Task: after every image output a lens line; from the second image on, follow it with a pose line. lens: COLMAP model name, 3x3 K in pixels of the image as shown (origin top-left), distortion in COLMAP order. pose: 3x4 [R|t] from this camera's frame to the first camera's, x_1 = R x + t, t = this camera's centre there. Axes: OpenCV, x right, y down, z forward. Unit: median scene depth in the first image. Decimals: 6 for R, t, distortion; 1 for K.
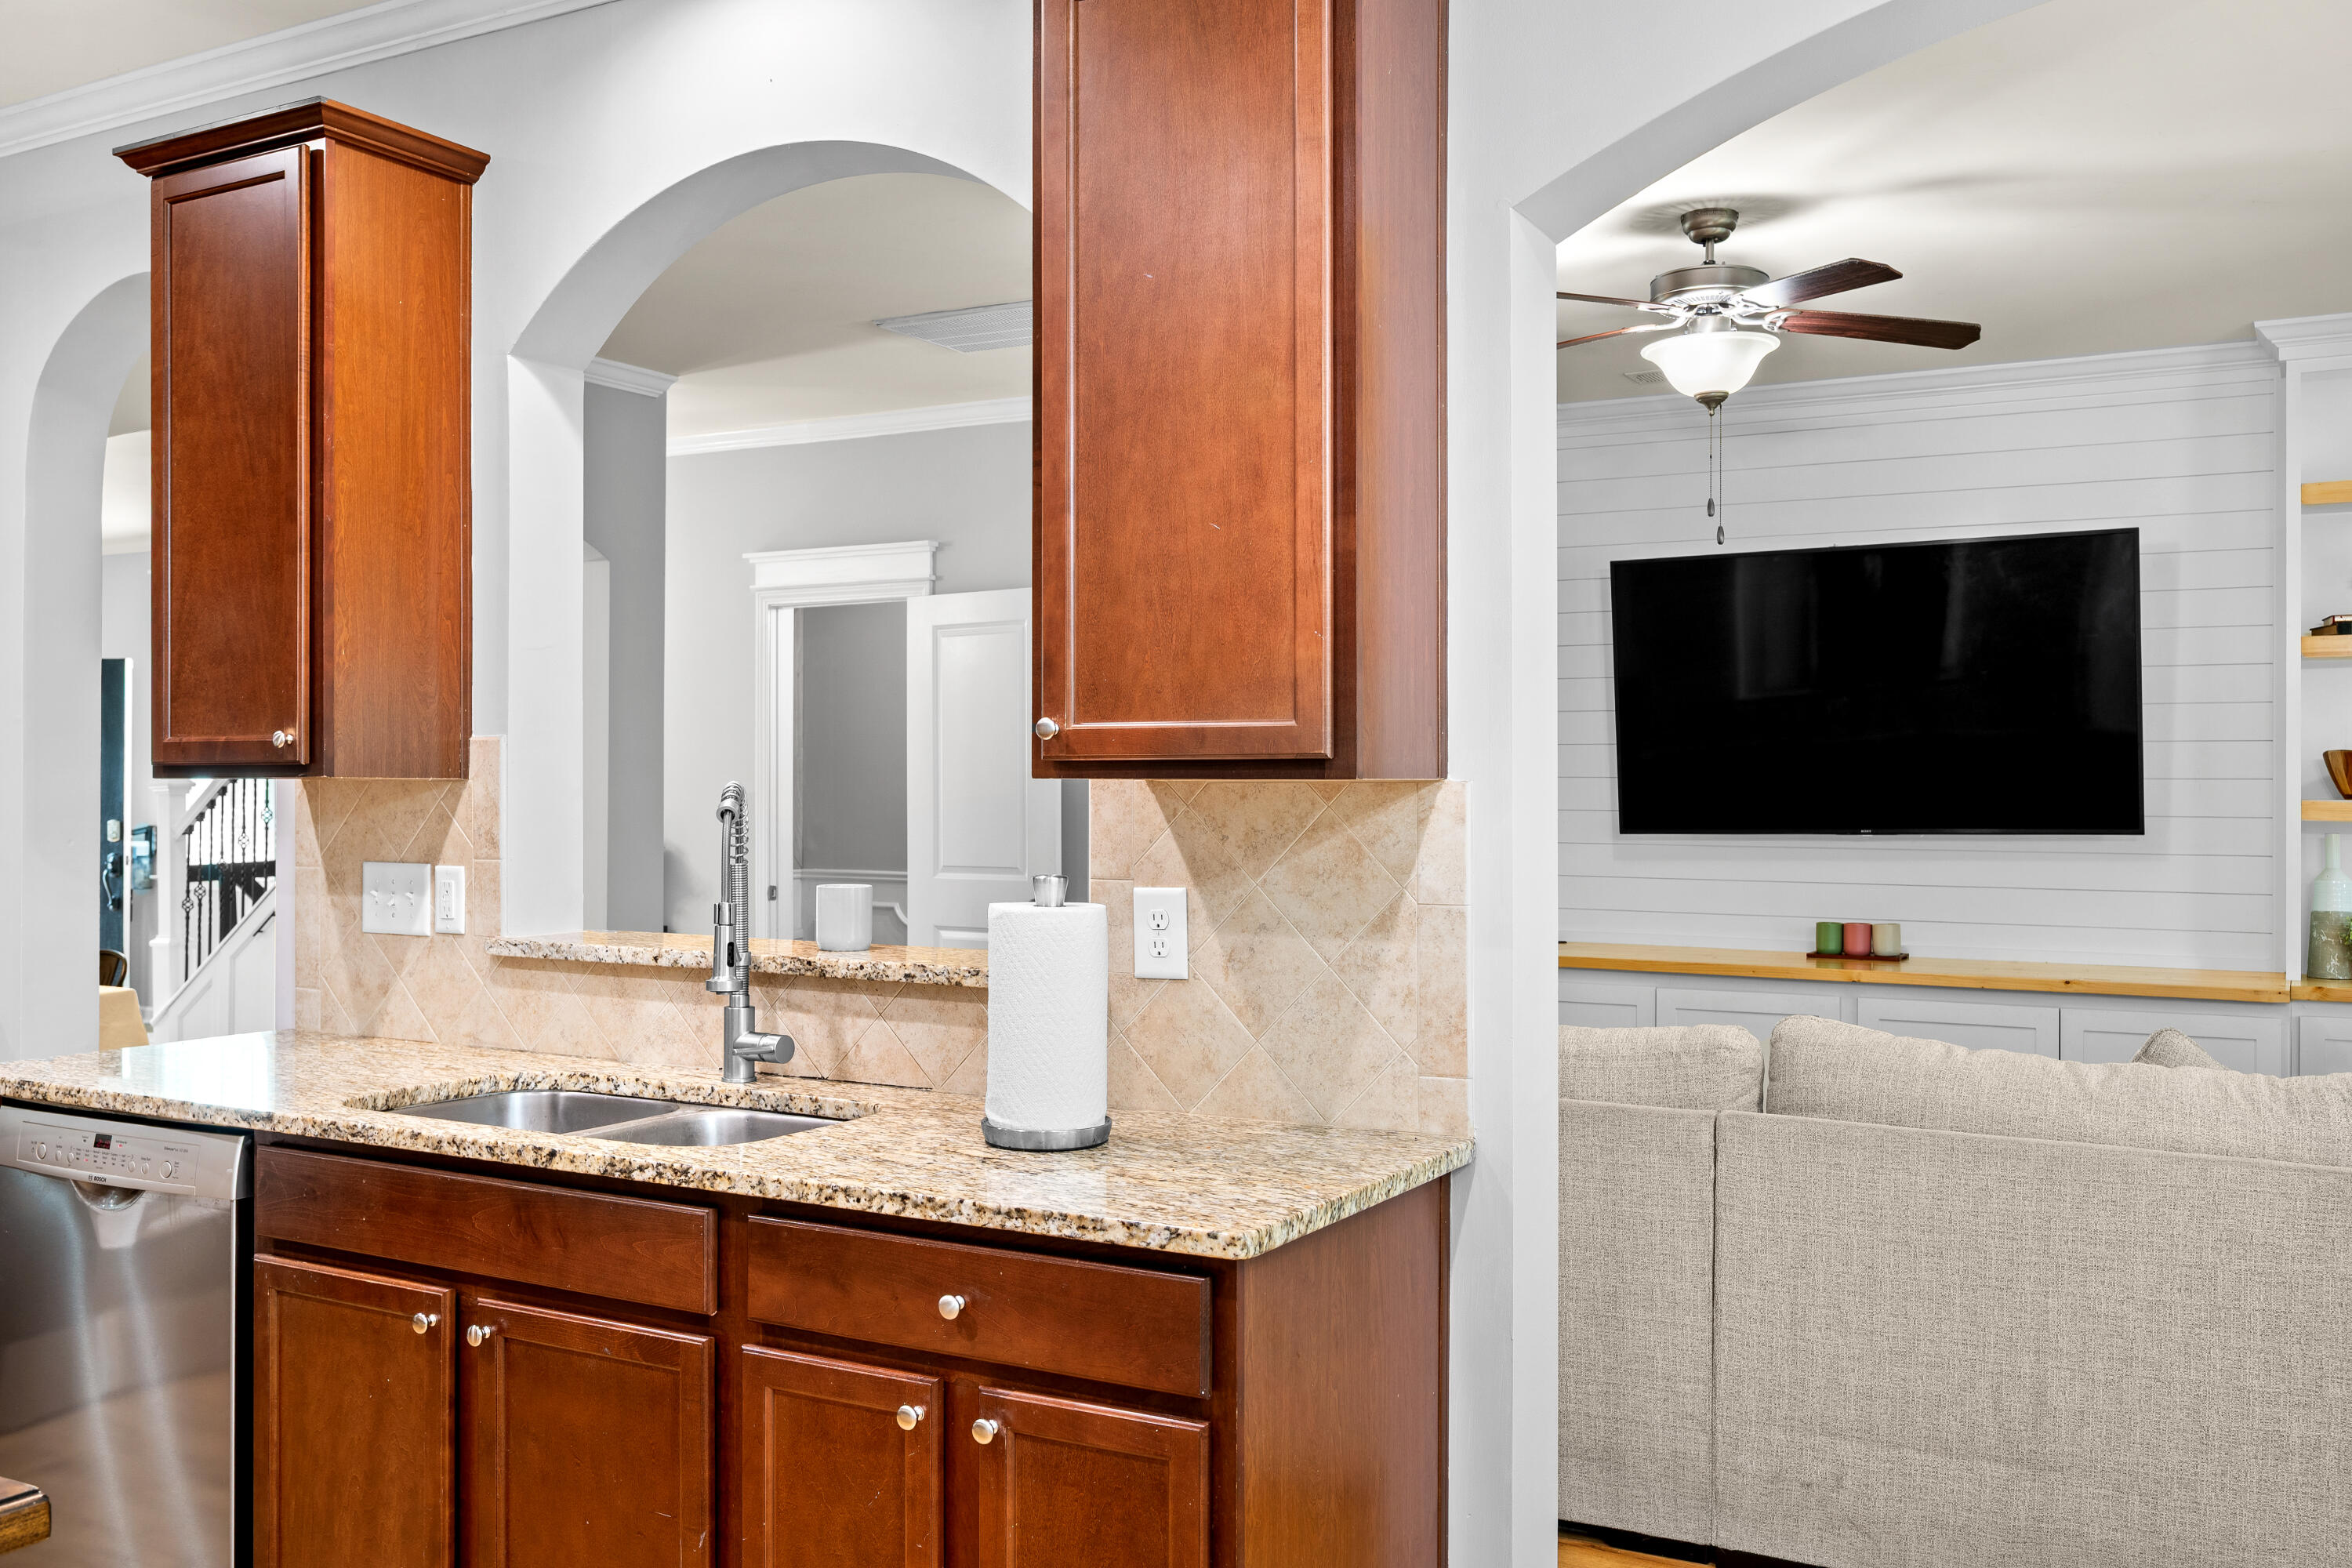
lens RADIAL K [[2015.5, 0, 1182.1], [0, 2015.5, 782.4], [0, 0, 1]] dist [-0.007803, -0.000962]
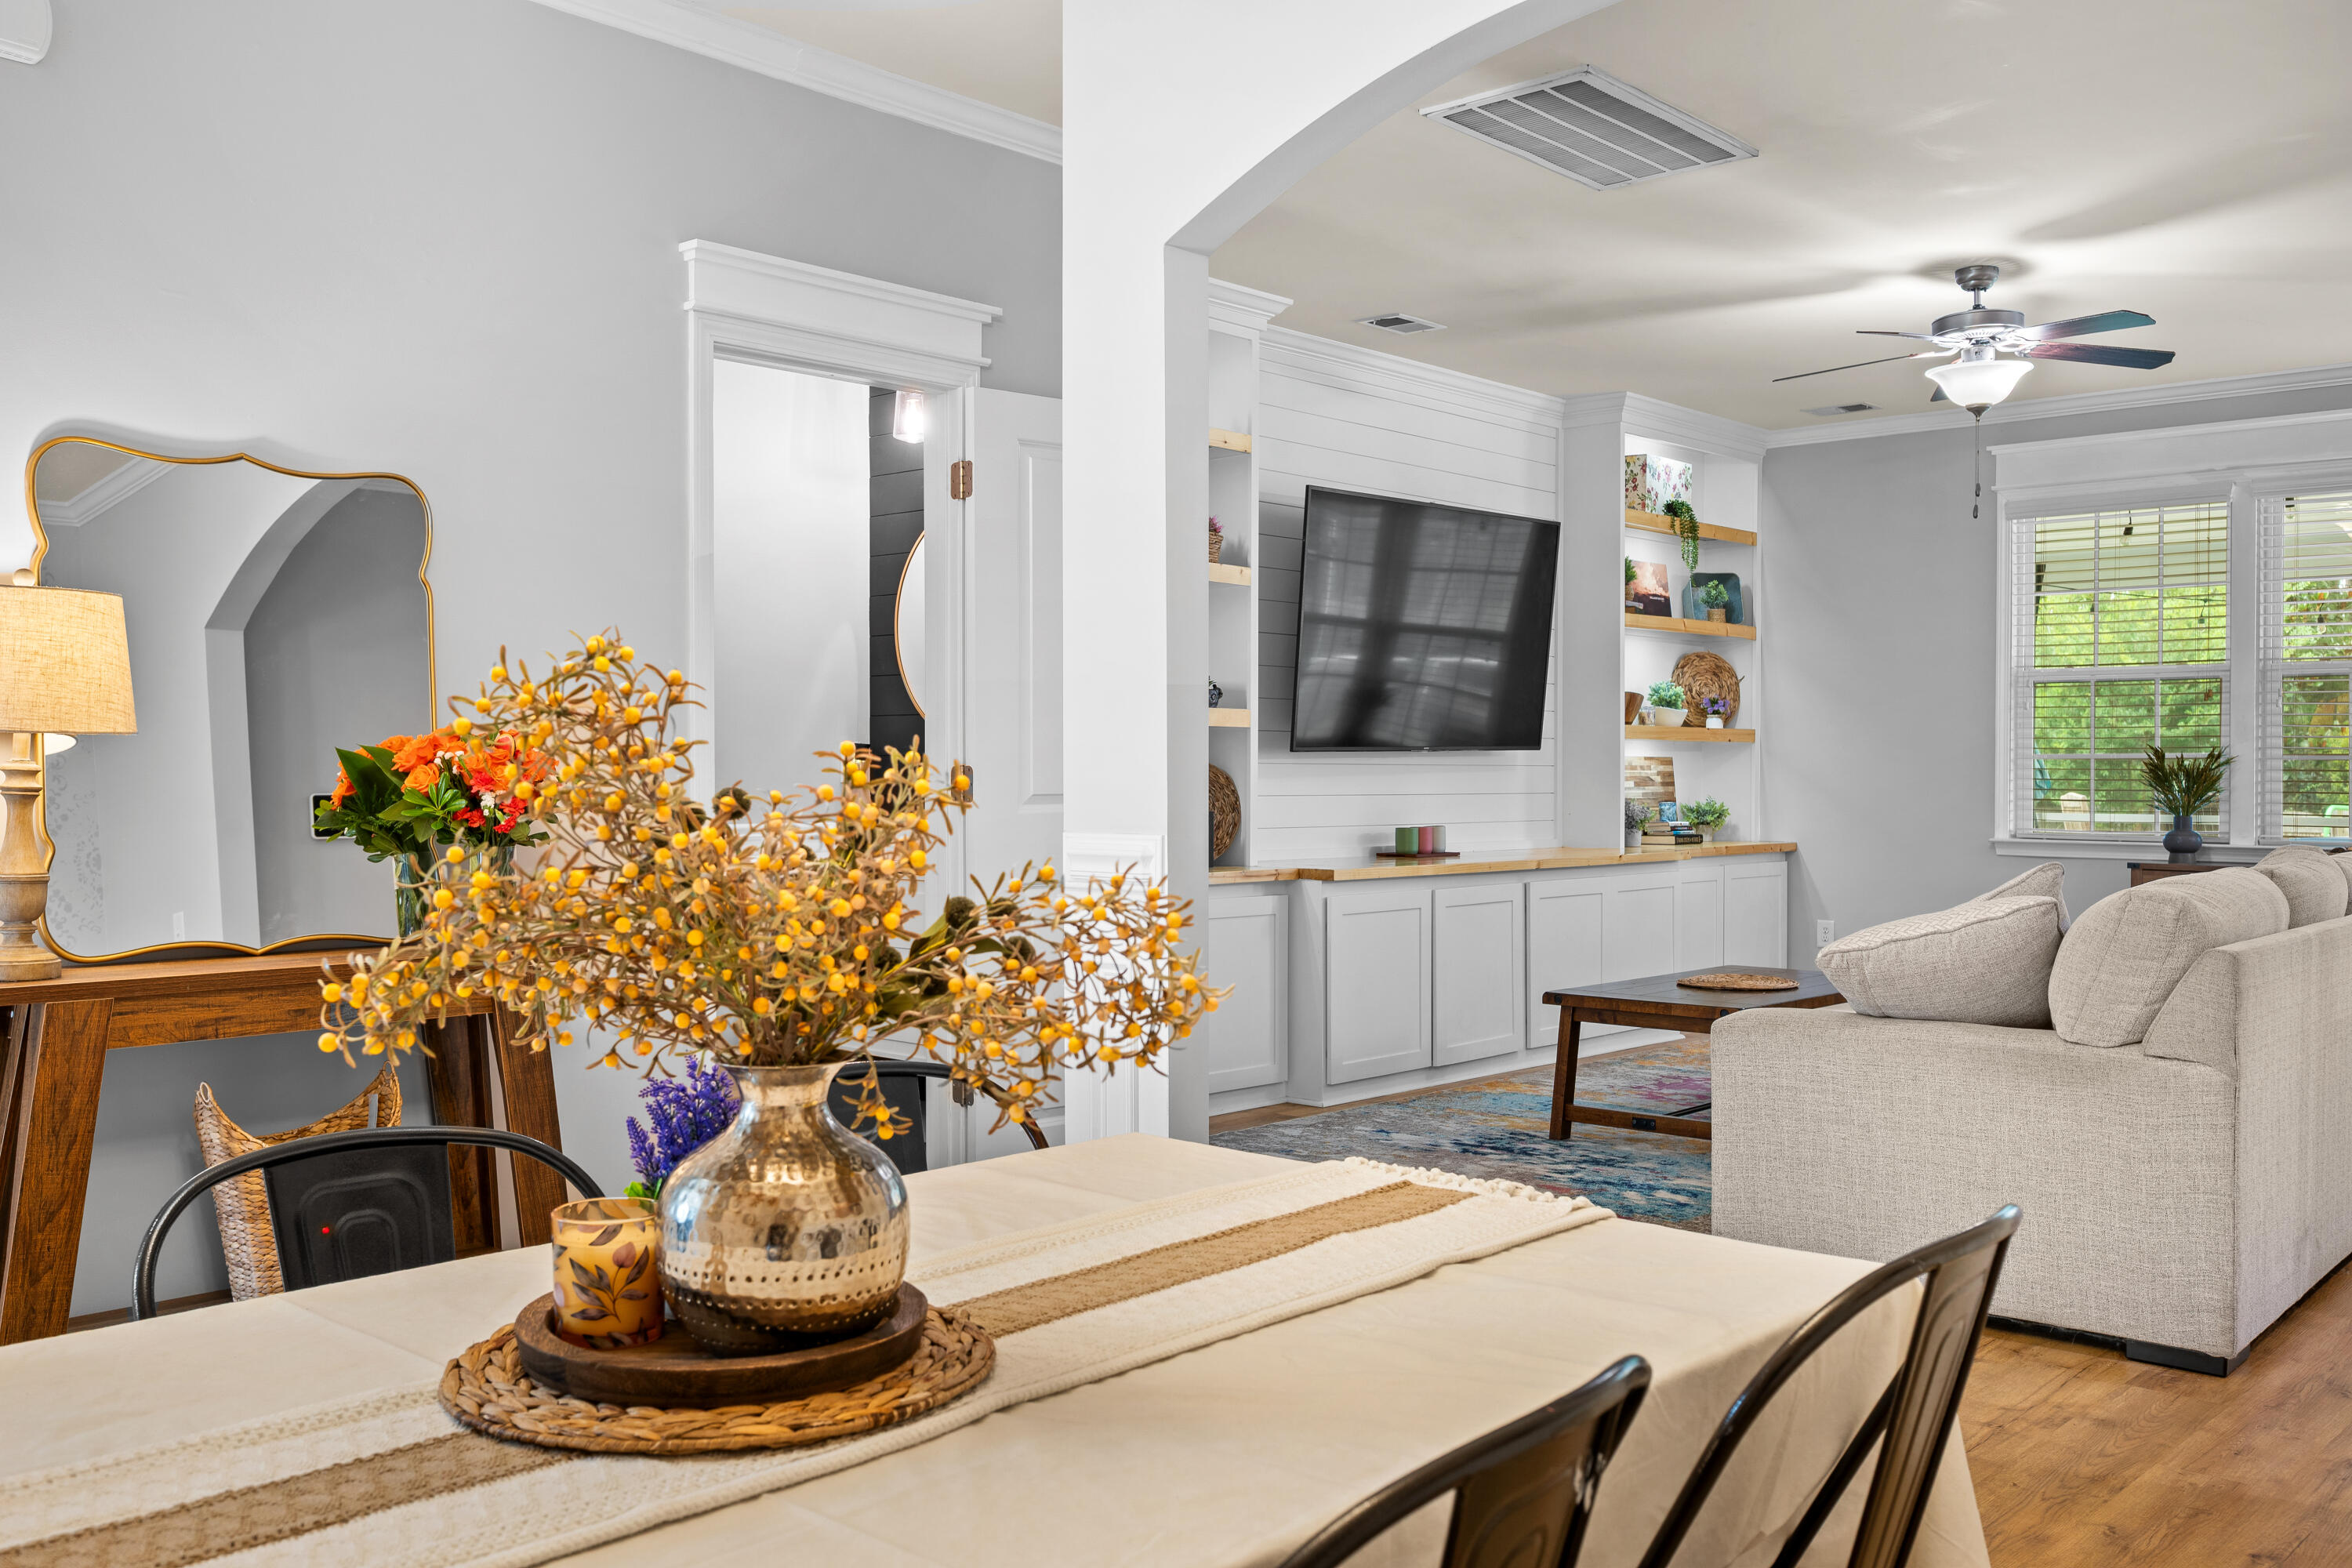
lens RADIAL K [[2015.5, 0, 1164.1], [0, 2015.5, 787.8], [0, 0, 1]] dist [-0.007803, -0.000962]
pose [[0.229783, -0.011269, 0.973177, -1.713793], [-0.002169, 0.999925, 0.012091, 0.068414], [-0.973239, -0.004889, 0.229741, 1.791512]]
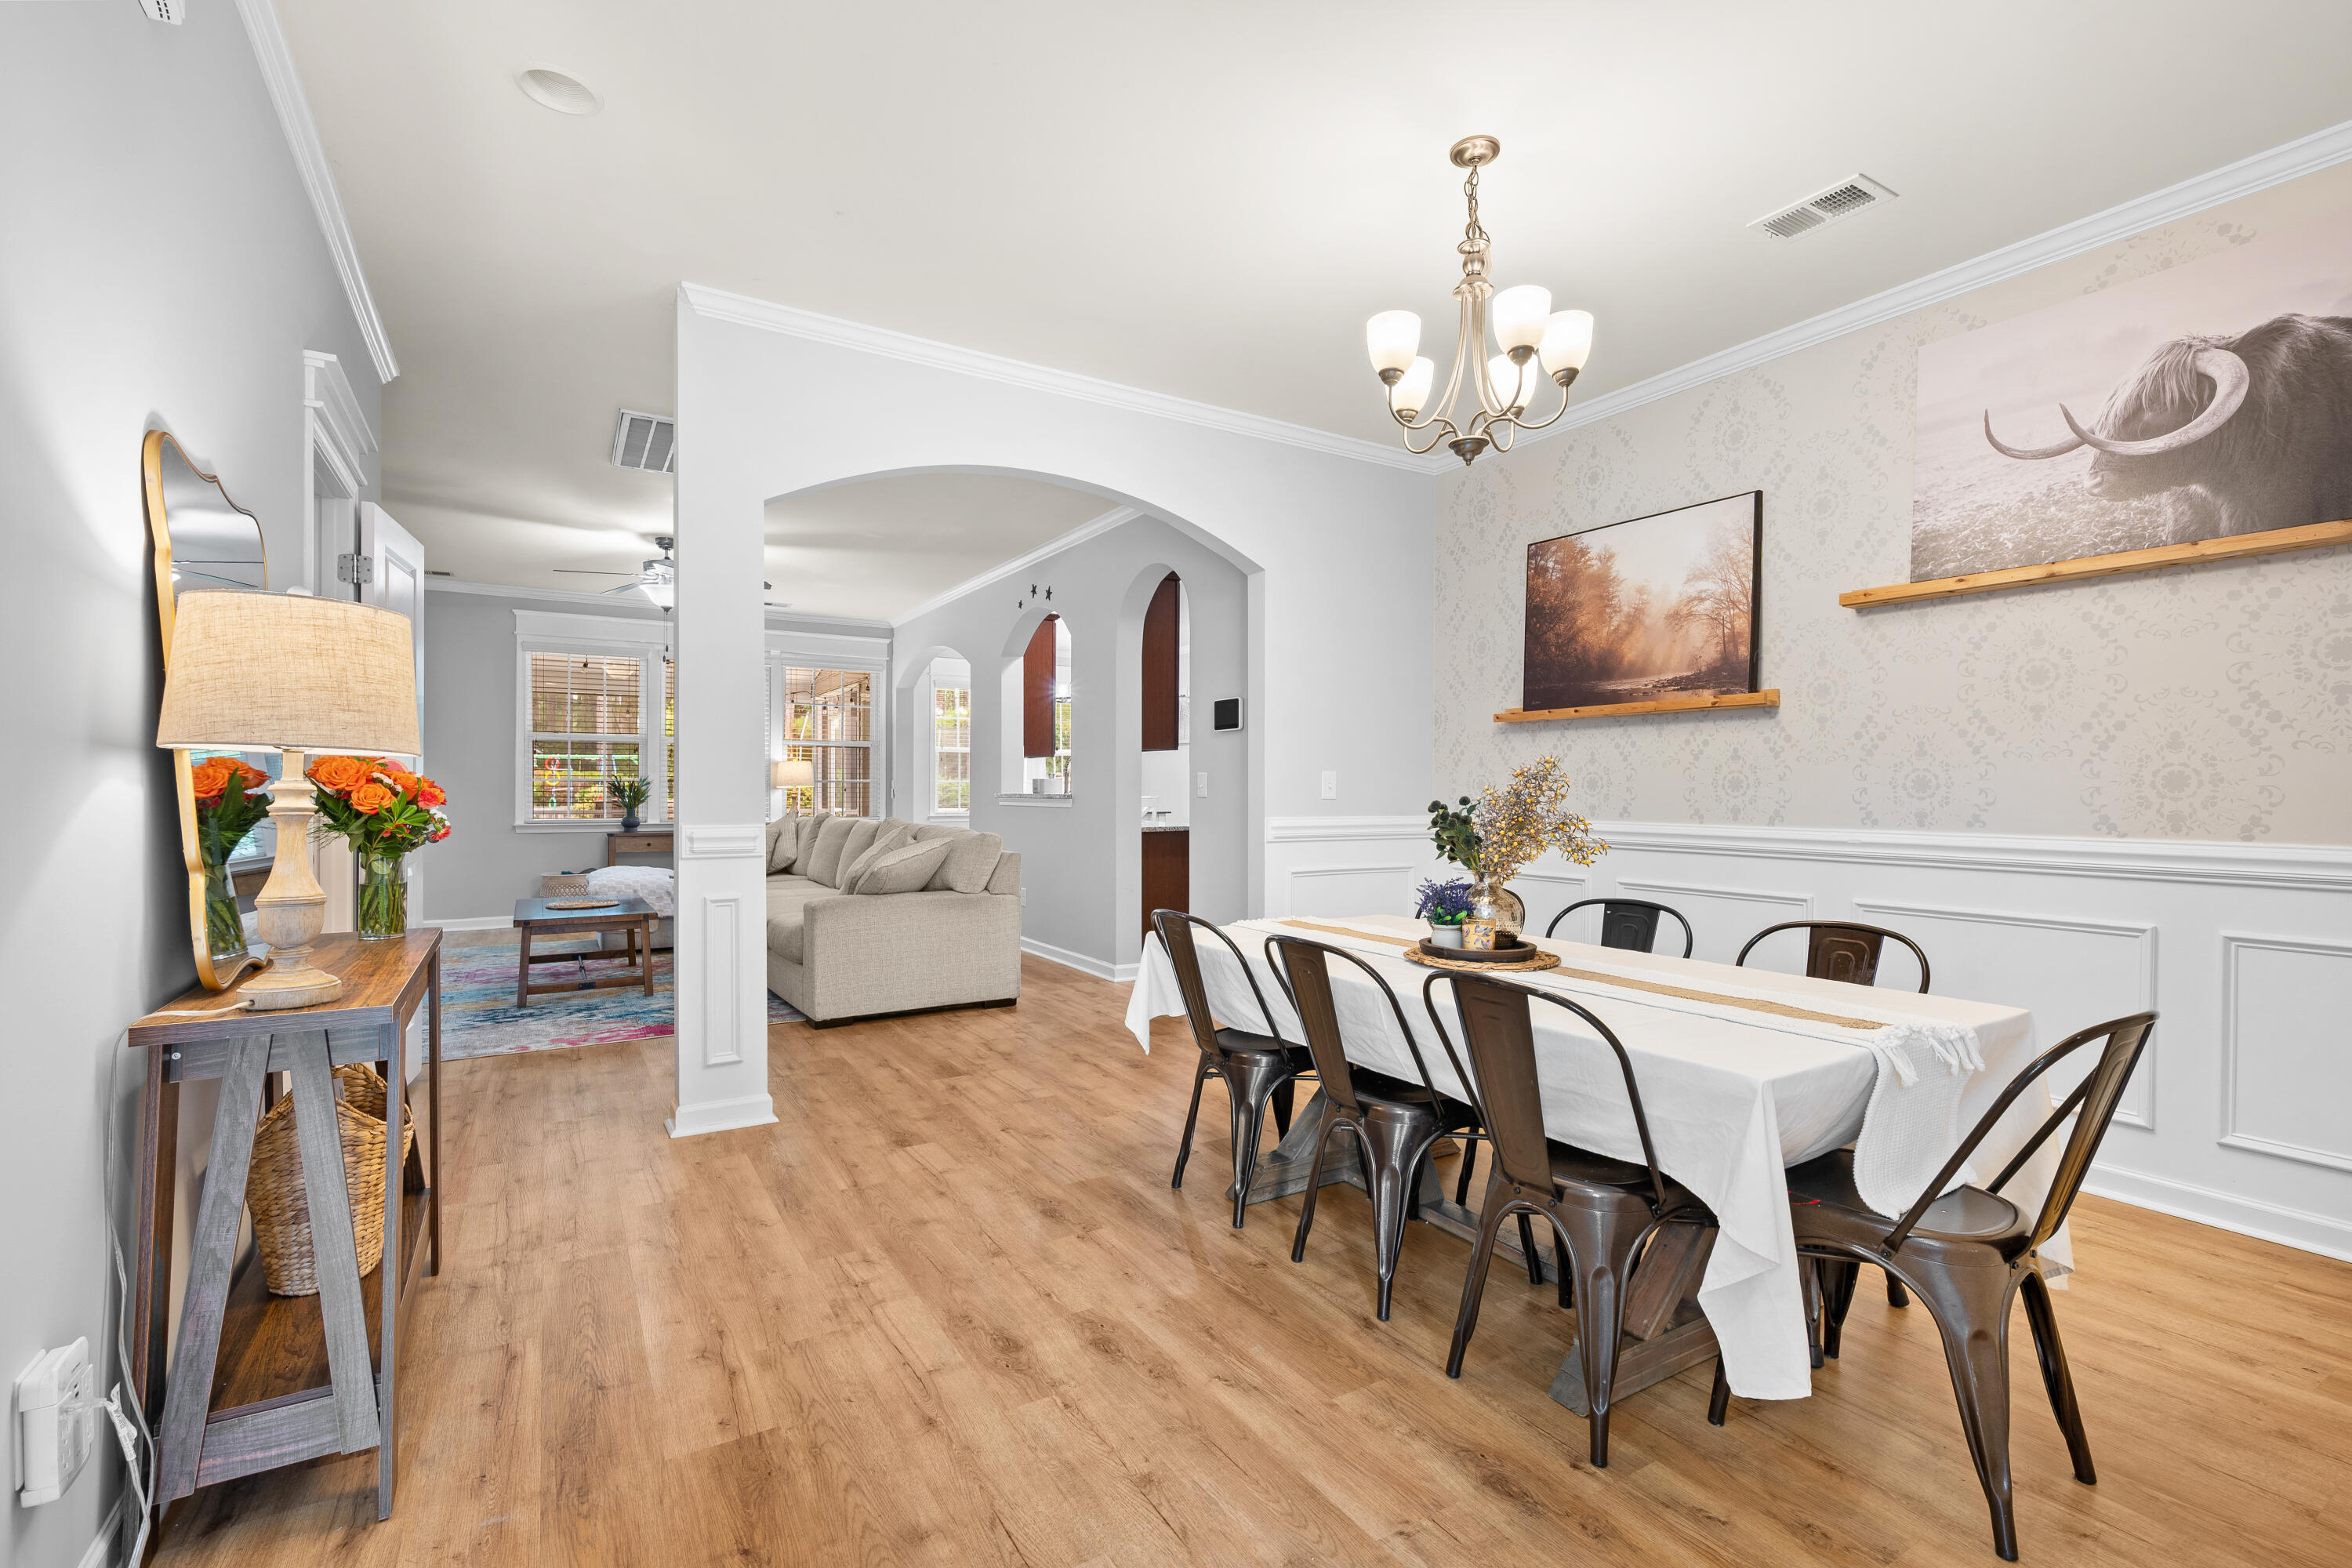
lens RADIAL K [[1043.8, 0, 1189.8], [0, 1043.8, 788.5], [0, 0, 1]] dist [-0.002586, -0.000089]
pose [[-0.876414, -0.004445, 0.481537, -1.511989], [-0.004446, 0.999989, 0.001139, 0.068069], [-0.481537, -0.001142, -0.876425, 2.773012]]
